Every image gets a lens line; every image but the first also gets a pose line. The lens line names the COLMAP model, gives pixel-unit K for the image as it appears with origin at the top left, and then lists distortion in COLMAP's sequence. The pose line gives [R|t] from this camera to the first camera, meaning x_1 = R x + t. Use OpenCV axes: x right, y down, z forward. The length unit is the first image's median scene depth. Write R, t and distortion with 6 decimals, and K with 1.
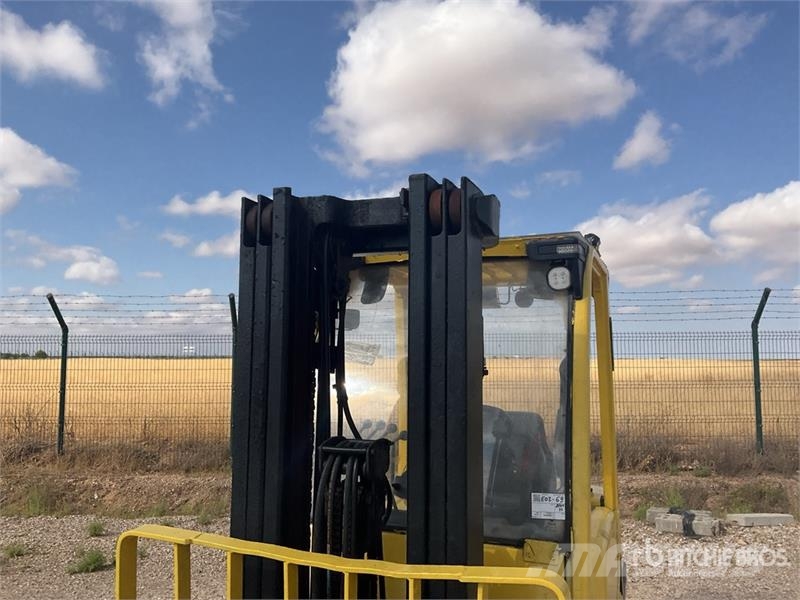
lens RADIAL K [[684.9, 0, 401.2], [0, 684.9, 315.8], [0, 0, 1]] dist [-0.012967, 0.001894]
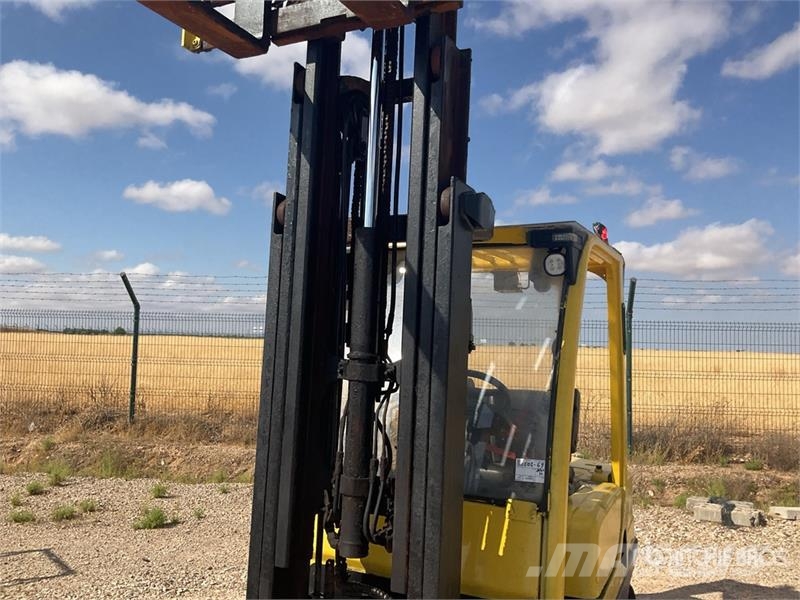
lens RADIAL K [[675.7, 0, 400.0], [0, 675.7, 300.0], [0, 0, 1]] dist [0.030011, -0.063001]
pose [[0.995297, 0.019821, -0.094823, 0.029255], [-0.019924, 0.999801, -0.000147, 0.000008], [0.094801, 0.002035, 0.995494, -0.039739]]
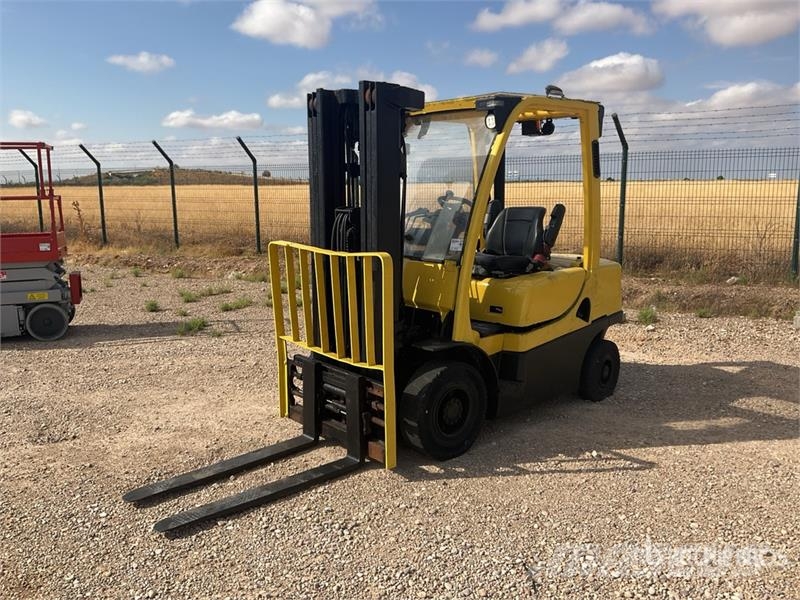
lens RADIAL K [[666.7, 0, 400.0], [0, 666.7, 300.0], [0, 0, 1]] dist [0.109371, -0.220426]
pose [[0.893456, 0.067854, -0.443996, 0.277774], [0.038661, 0.973236, 0.226533, -0.005429], [0.447484, -0.219563, 0.866920, -0.241339]]
